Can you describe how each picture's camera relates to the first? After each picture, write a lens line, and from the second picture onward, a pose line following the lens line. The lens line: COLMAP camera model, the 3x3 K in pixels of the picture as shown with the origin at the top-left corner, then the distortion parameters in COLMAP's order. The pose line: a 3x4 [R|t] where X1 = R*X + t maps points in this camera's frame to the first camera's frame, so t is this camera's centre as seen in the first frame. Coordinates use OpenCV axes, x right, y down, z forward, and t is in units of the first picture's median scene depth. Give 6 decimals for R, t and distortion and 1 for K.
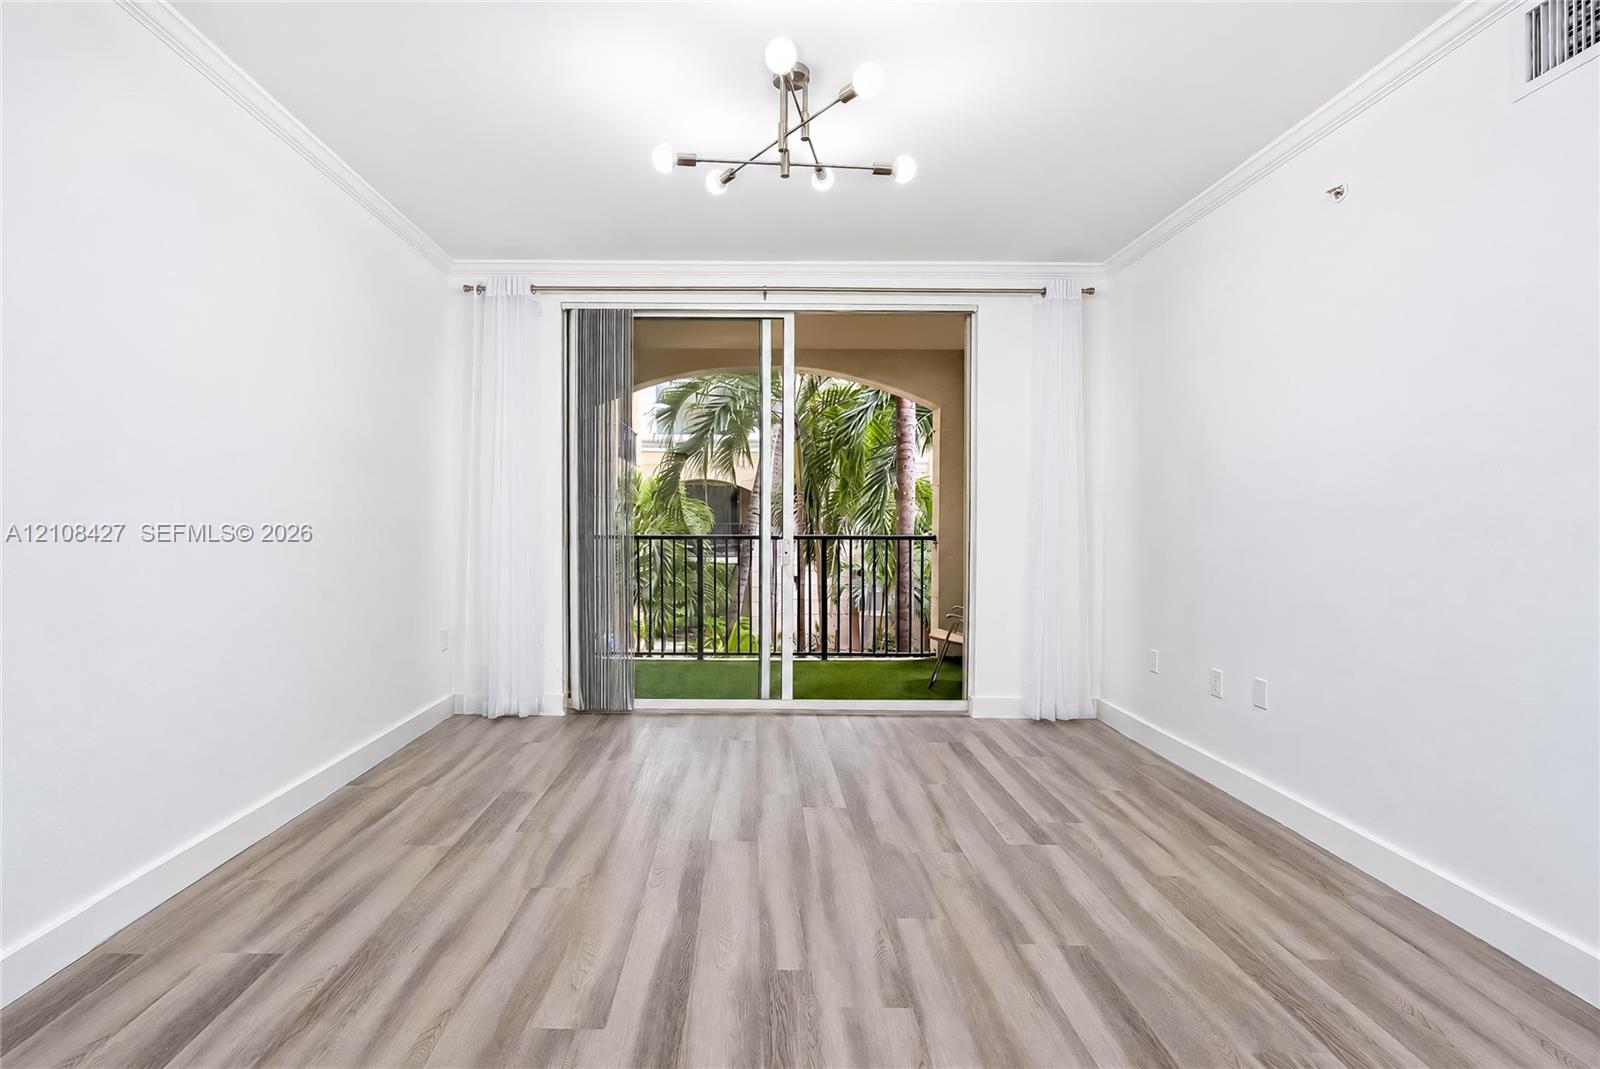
lens RADIAL K [[748.7, 0, 801.5], [0, 748.7, 533.8], [0, 0, 1]] dist [-0.010057, 0.002194]
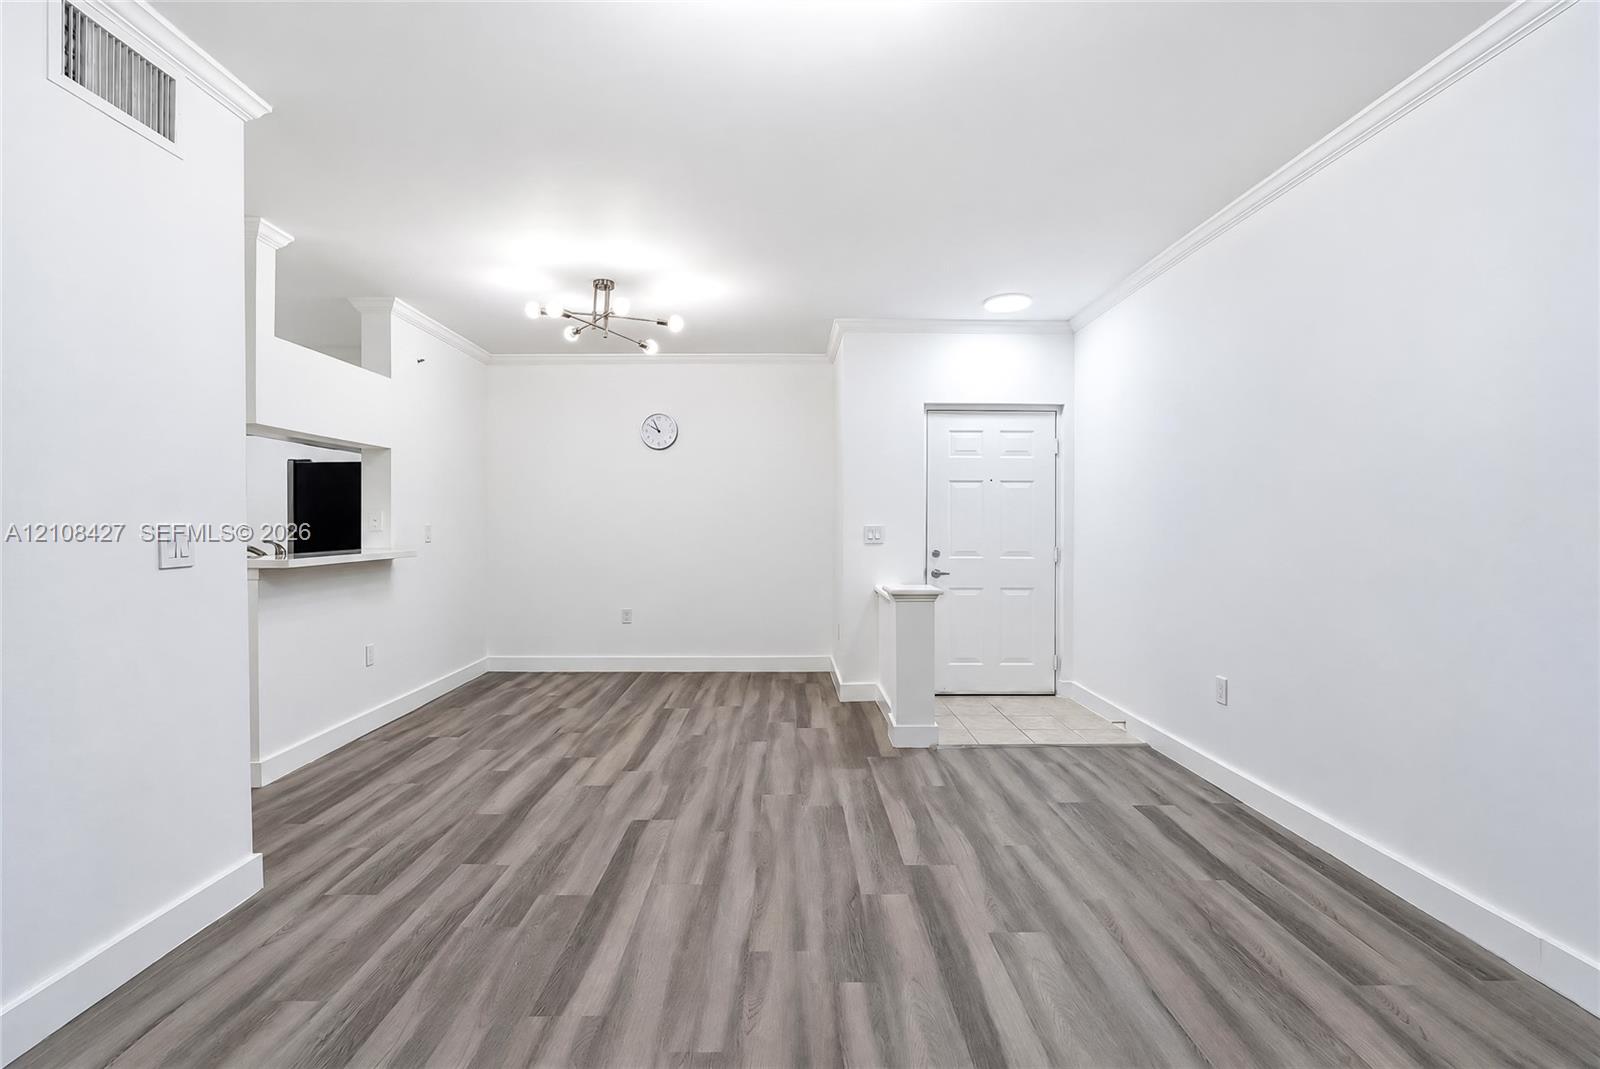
lens RADIAL K [[748.7, 0, 824.0], [0, 748.7, 528.8], [0, 0, 1]] dist [-0.010057, 0.002194]
pose [[-0.999867, -0.006862, 0.014770, 0.008967], [-0.006522, 0.999717, 0.022896, -0.056967], [-0.014923, 0.022796, -0.999629, 1.554504]]
